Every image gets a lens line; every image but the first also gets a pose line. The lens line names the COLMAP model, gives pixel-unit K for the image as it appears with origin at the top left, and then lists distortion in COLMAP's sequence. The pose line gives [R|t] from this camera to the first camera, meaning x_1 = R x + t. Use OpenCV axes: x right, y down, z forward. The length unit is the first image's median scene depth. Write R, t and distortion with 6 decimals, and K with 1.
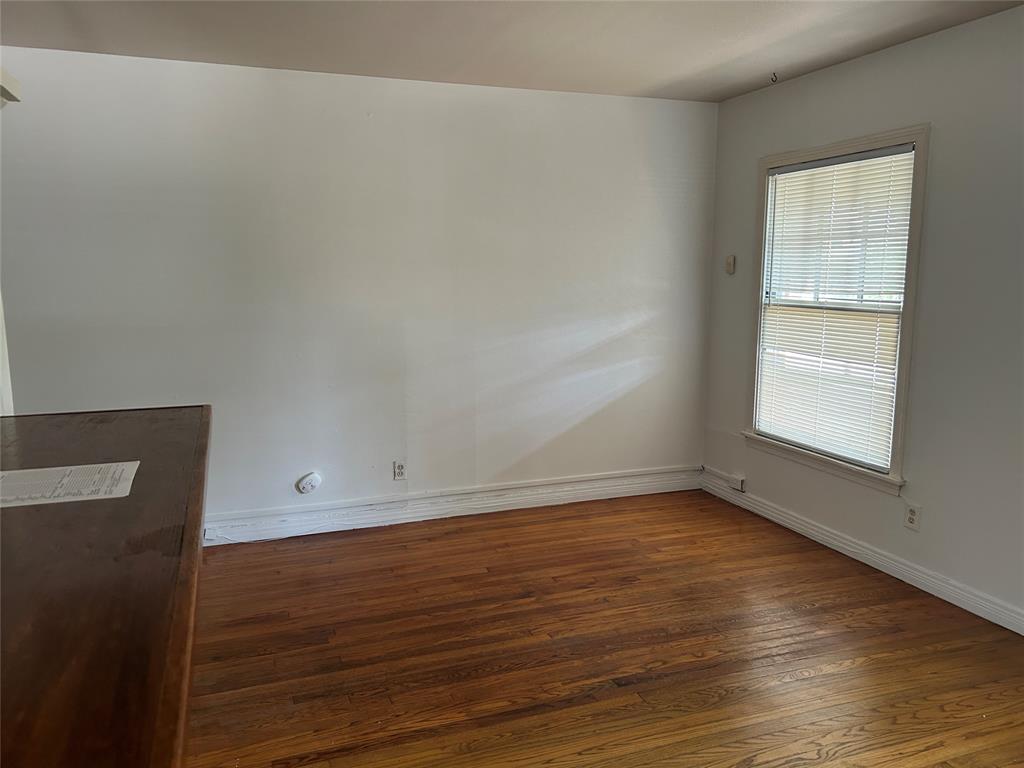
lens RADIAL K [[776.3, 0, 512.0], [0, 776.3, 384.0], [0, 0, 1]] dist [0.061527, -0.045696]
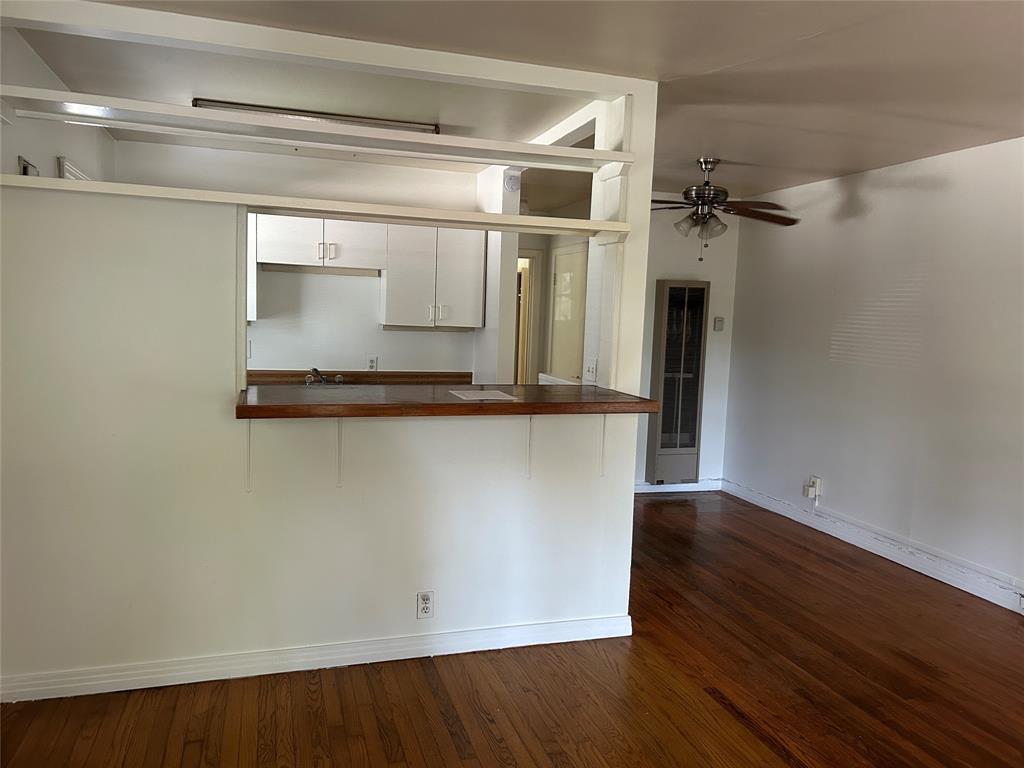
lens RADIAL K [[776.3, 0, 512.0], [0, 776.3, 384.0], [0, 0, 1]] dist [0.061527, -0.045696]
pose [[-0.039897, 0.095853, -0.994596, 0.857952], [-0.182840, 0.977881, 0.101576, -0.083933], [0.982333, 0.185904, -0.021488, 0.519751]]
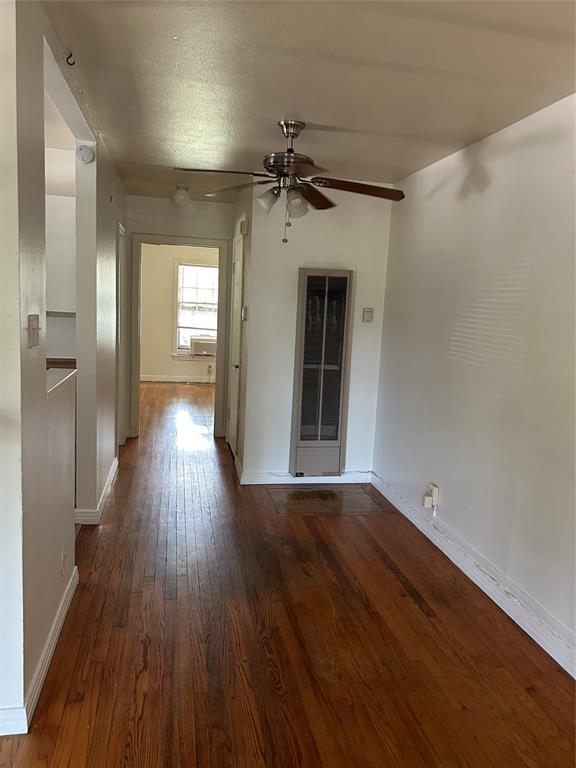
lens RADIAL K [[578.1, 0, 290.2], [0, 578.1, 373.8], [0, 0, 1]] dist [0.099869, -0.114491]
pose [[-0.149816, 0.122030, -0.981154, 0.186888], [-0.196730, 0.968832, 0.150537, -0.183276], [0.968944, 0.215575, -0.121140, 1.086655]]
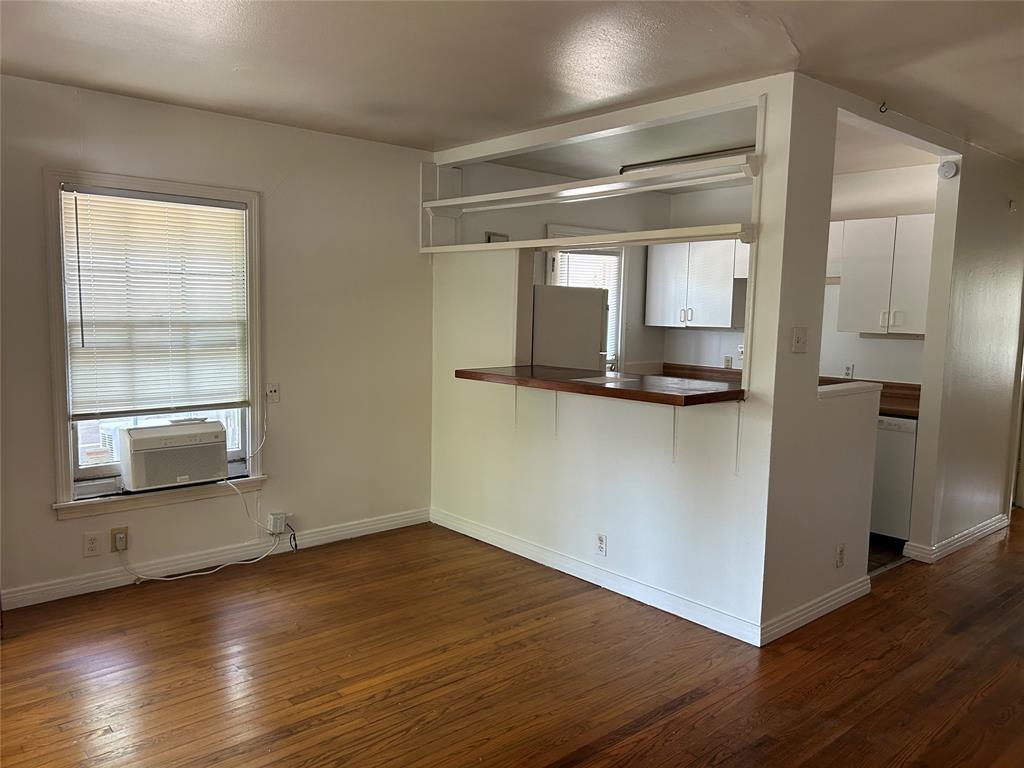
lens RADIAL K [[776.3, 0, 512.0], [0, 776.3, 384.0], [0, 0, 1]] dist [0.061527, -0.045696]
pose [[-0.930348, 0.025403, -0.365798, 0.404884], [-0.068767, 0.967810, 0.242107, -0.271784], [0.360173, 0.250398, -0.898652, 1.680159]]
